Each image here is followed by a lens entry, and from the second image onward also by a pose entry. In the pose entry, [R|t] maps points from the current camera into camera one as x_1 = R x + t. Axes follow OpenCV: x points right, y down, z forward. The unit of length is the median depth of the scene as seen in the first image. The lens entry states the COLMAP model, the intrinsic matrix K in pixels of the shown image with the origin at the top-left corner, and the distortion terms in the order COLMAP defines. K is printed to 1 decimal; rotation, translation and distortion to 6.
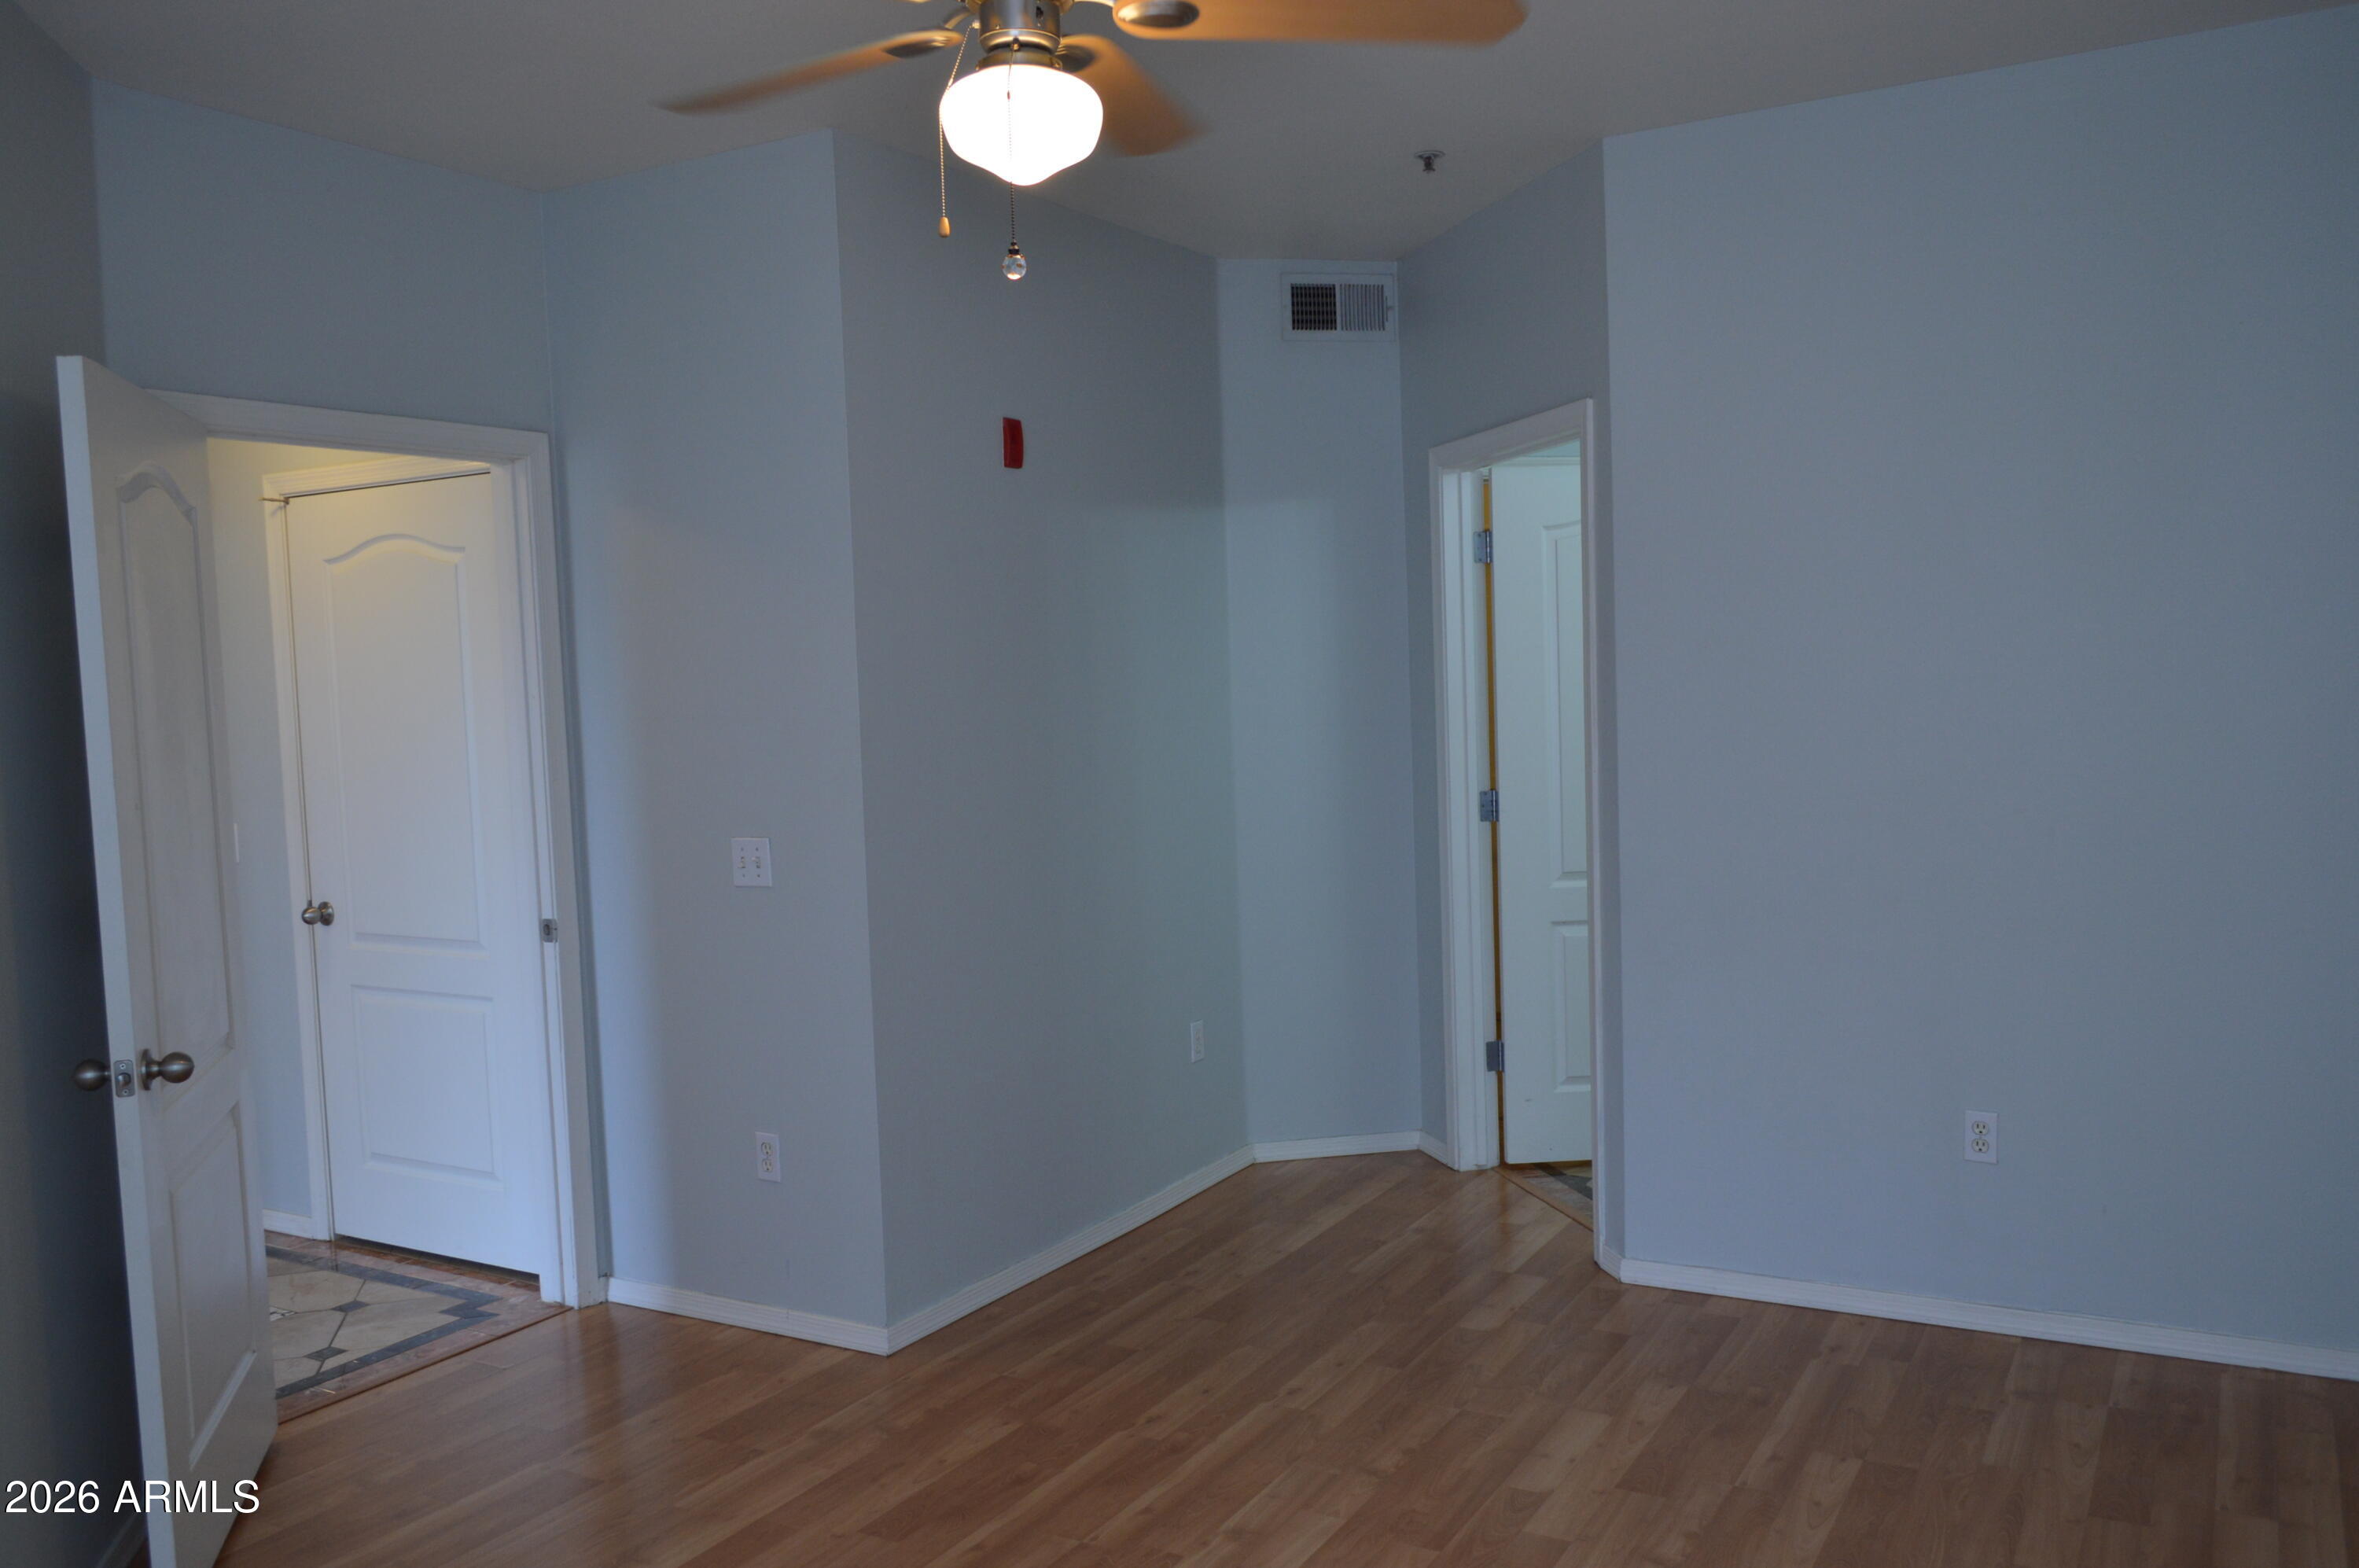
lens RADIAL K [[1870.0, 0, 1192.9], [0, 1870.0, 779.3], [0, 0, 1]] dist [-0.012057, 0.008121]
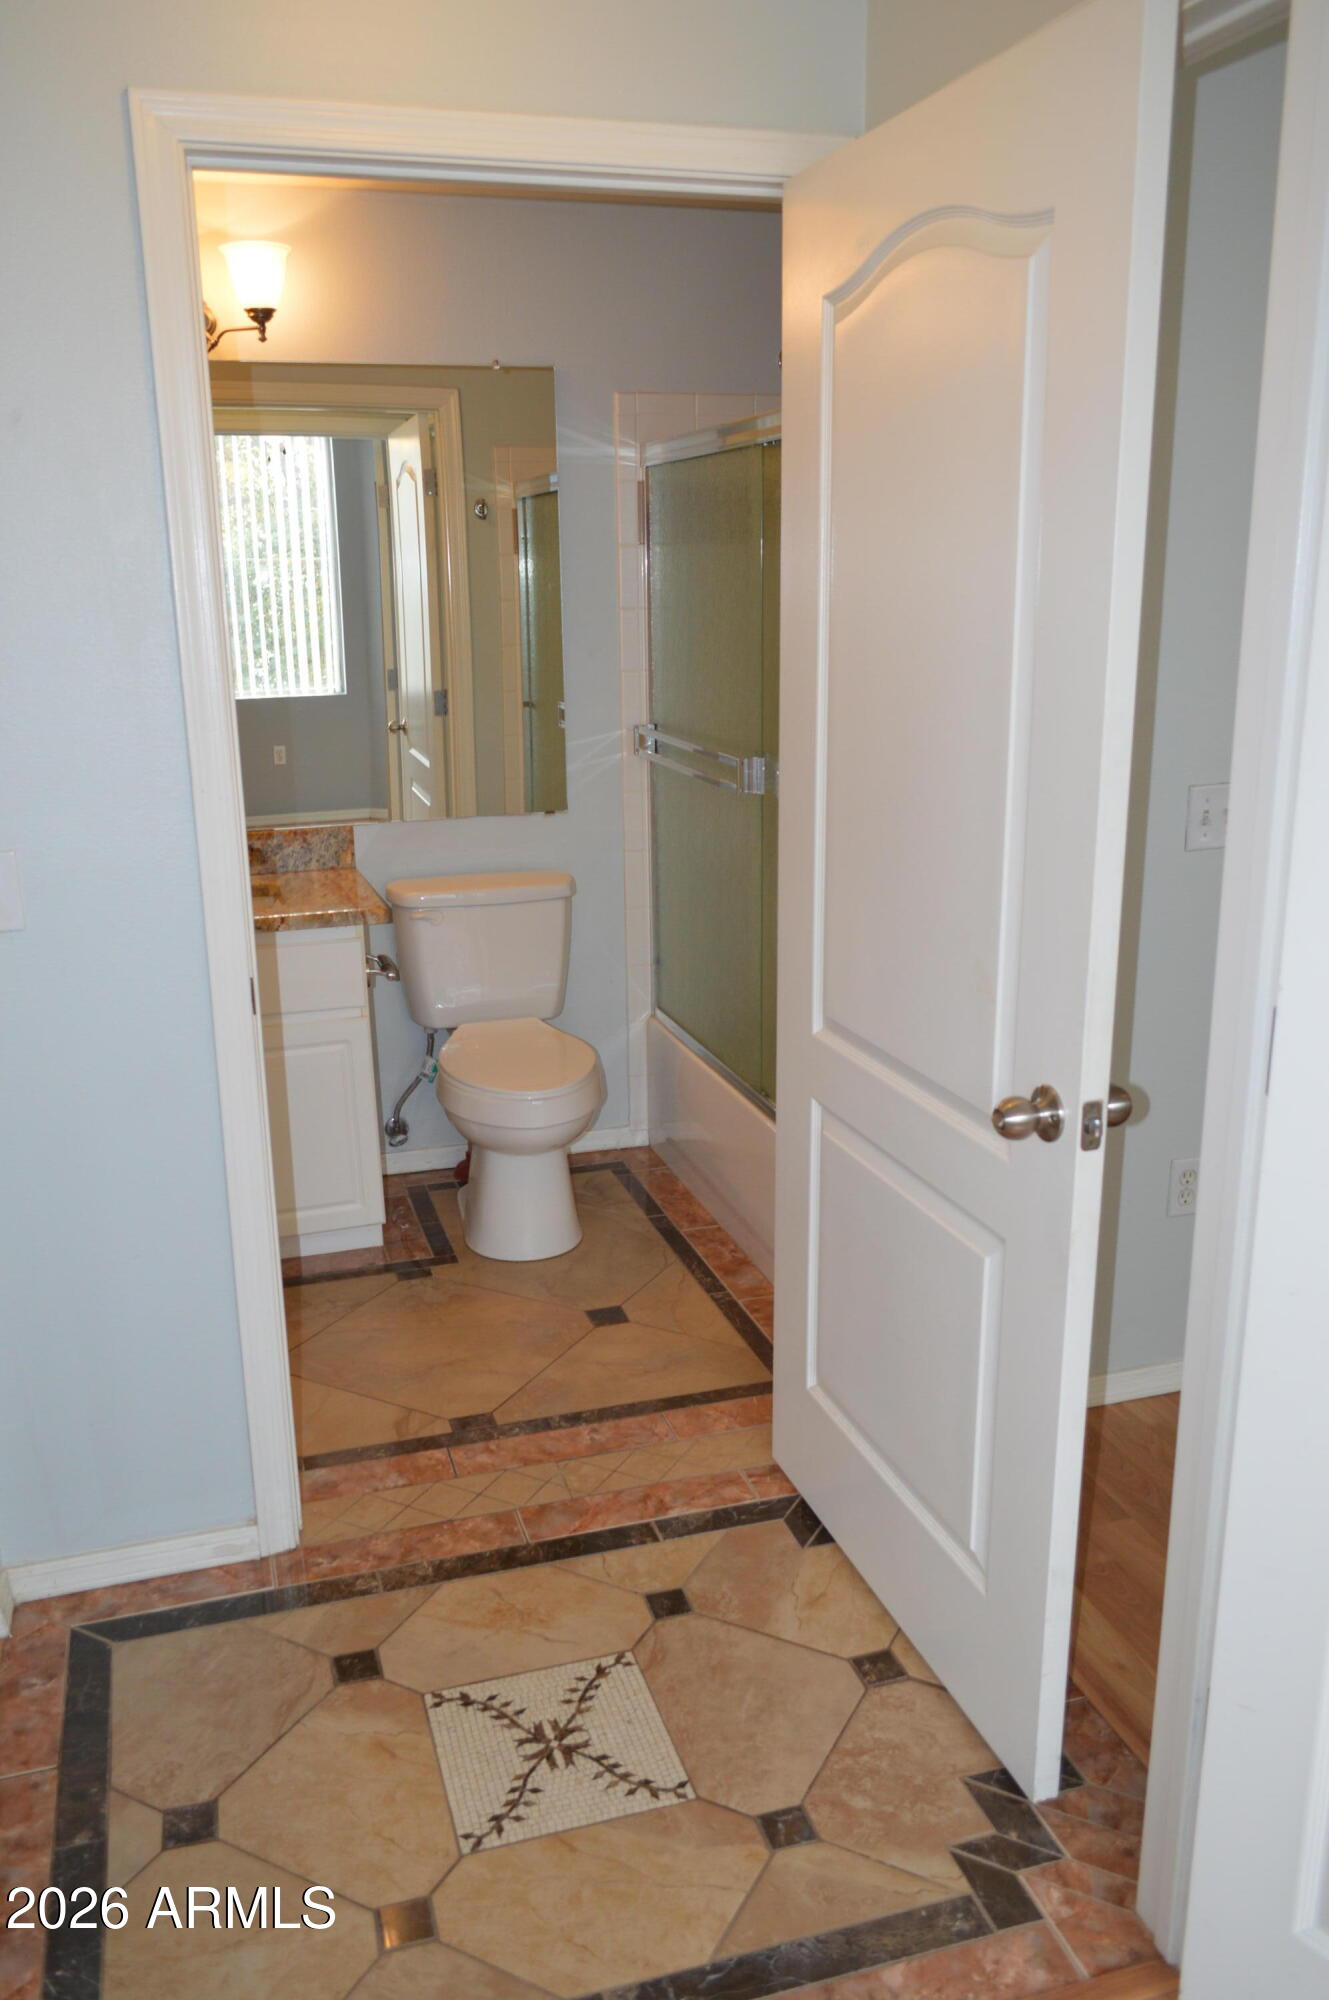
lens RADIAL K [[1585.4, 0, 646.6], [0, 1585.4, 999.5], [0, 0, 1]] dist [-0.012057, 0.008121]
pose [[0.684620, -0.165214, 0.709929, -0.876908], [0.037765, 0.980705, 0.191810, -0.014226], [-0.727921, -0.104506, 0.677650, 0.741894]]
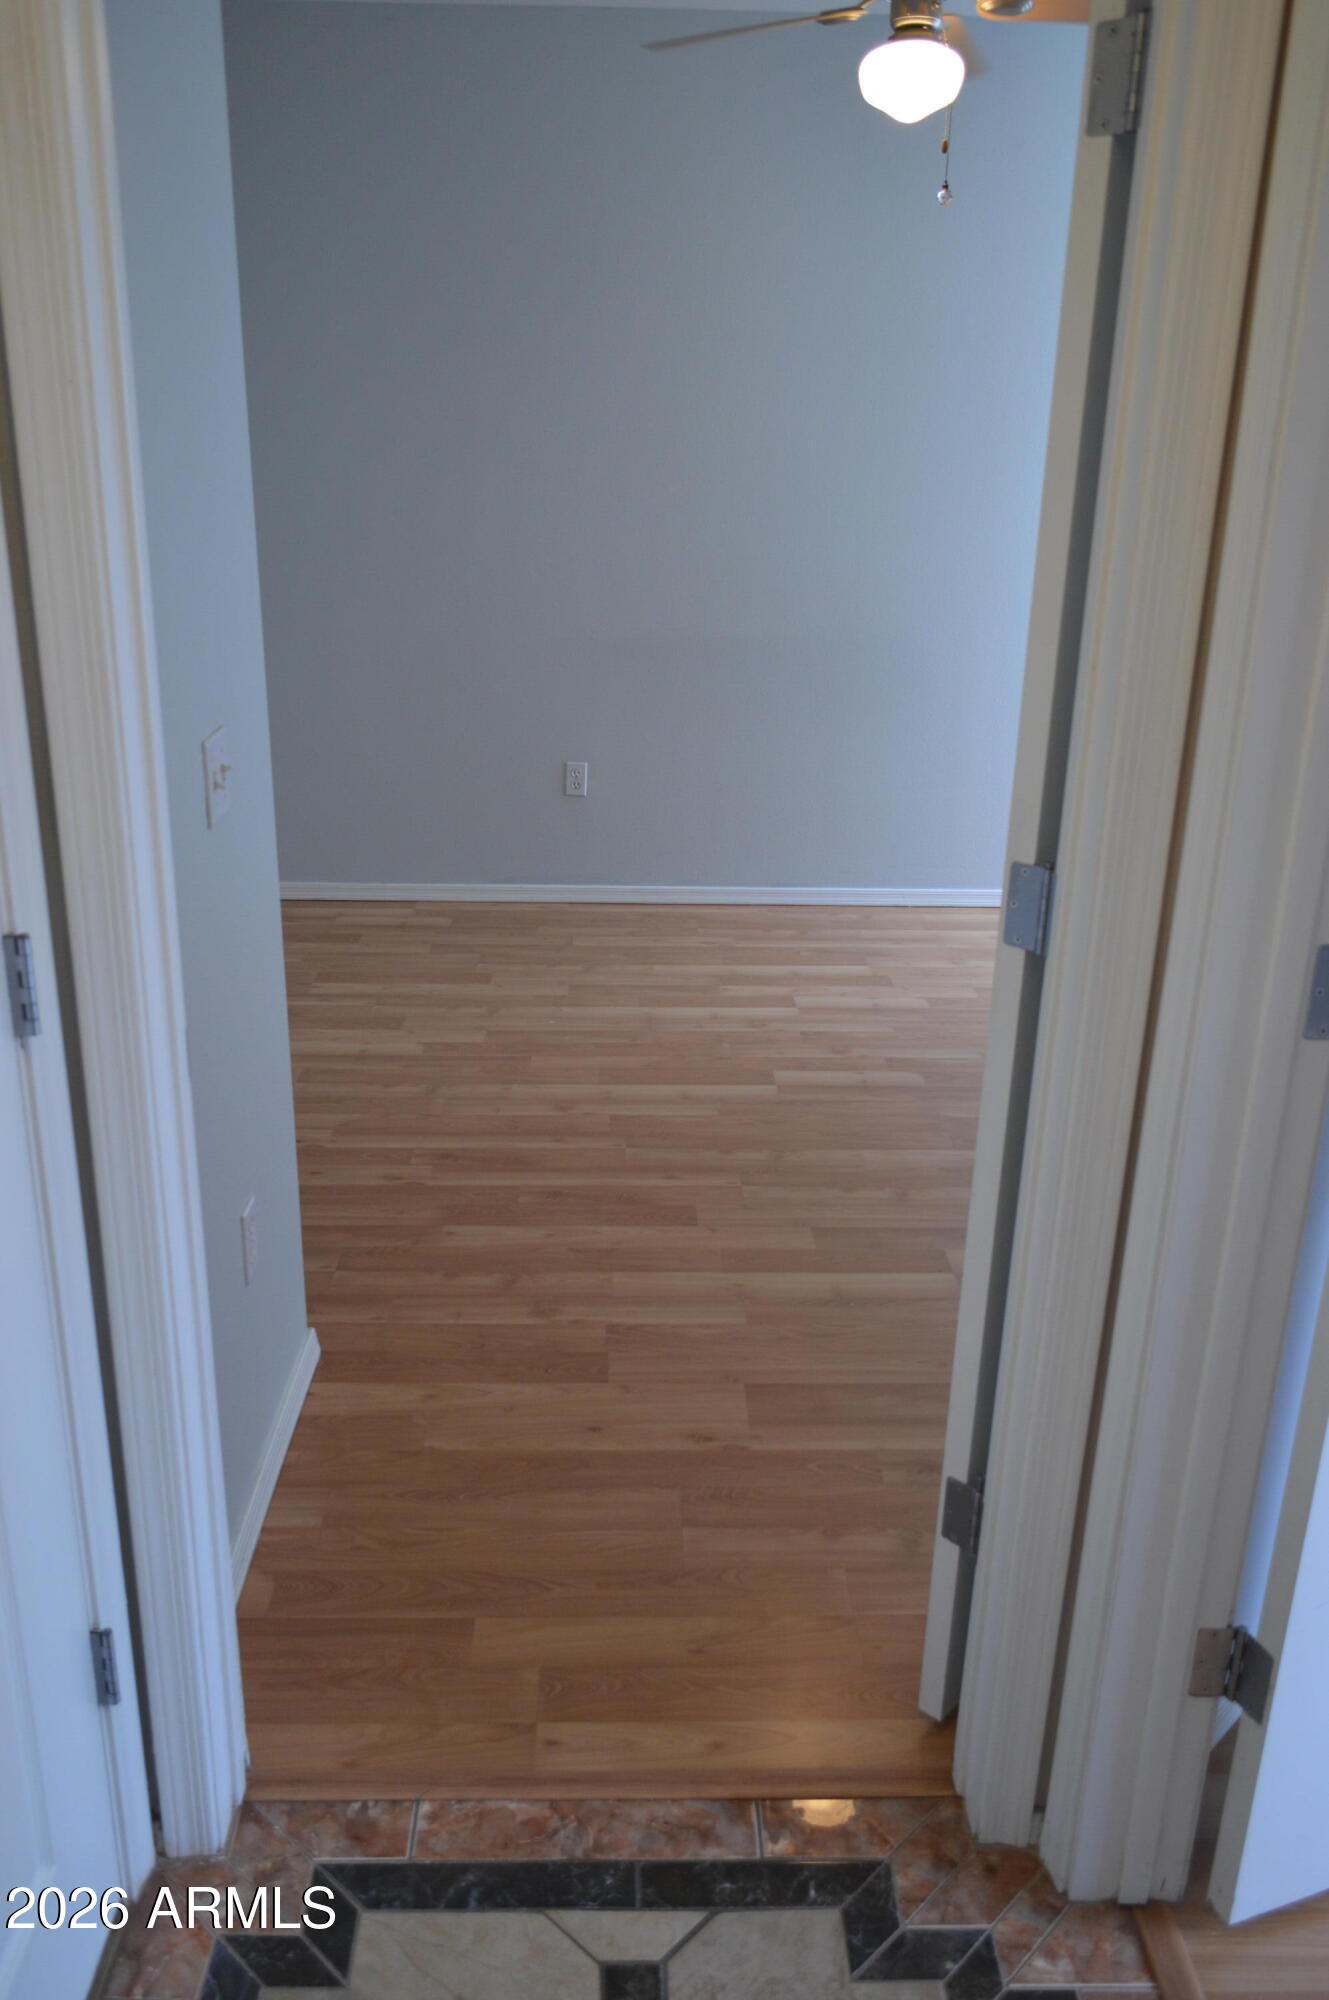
lens RADIAL K [[1585.4, 0, 657.2], [0, 1585.4, 1000.7], [0, 0, 1]] dist [-0.012057, 0.008121]
pose [[-0.517188, -0.264259, 0.814054, -0.735408], [0.055139, 0.938876, 0.339810, -0.049130], [-0.854094, 0.220632, -0.471005, 1.152159]]
